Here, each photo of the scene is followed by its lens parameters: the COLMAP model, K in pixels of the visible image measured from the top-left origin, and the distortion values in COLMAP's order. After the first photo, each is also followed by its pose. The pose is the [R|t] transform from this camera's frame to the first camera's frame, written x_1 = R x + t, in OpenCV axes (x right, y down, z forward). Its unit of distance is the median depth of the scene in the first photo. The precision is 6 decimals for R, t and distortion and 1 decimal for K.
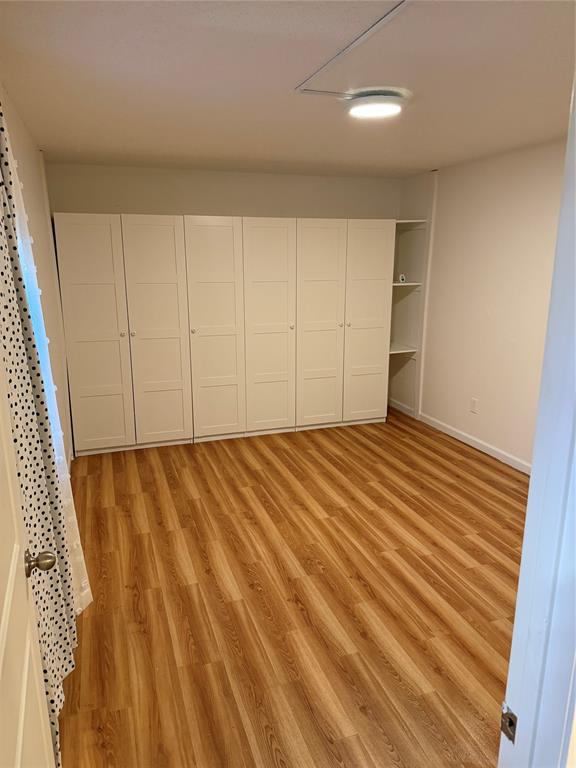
lens RADIAL K [[543.0, 0, 287.2], [0, 543.0, 387.0], [0, 0, 1]] dist [0.025678, -0.014289]
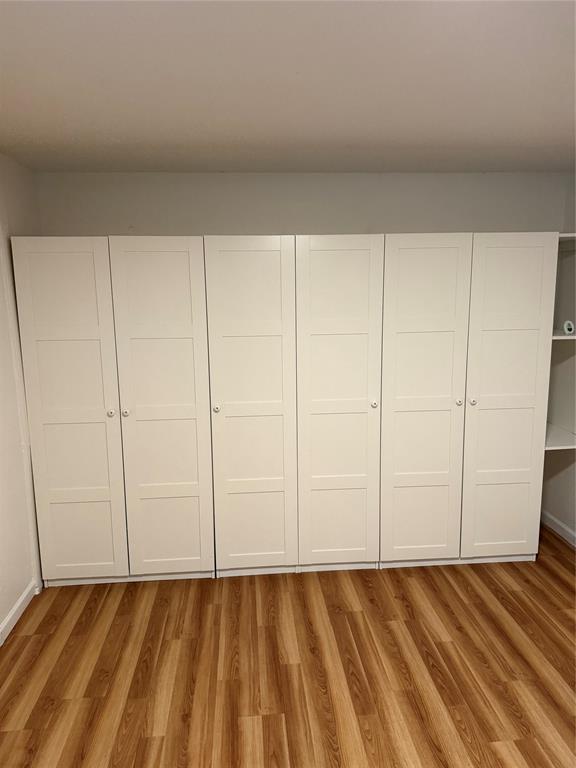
lens RADIAL K [[543.0, 0, 288.5], [0, 543.0, 378.4], [0, 0, 1]] dist [0.025678, -0.014289]
pose [[0.967375, 0.027924, -0.251804, 0.070873], [-0.045485, 0.996900, -0.064193, -0.098554], [0.249231, 0.073552, 0.965647, 0.375181]]
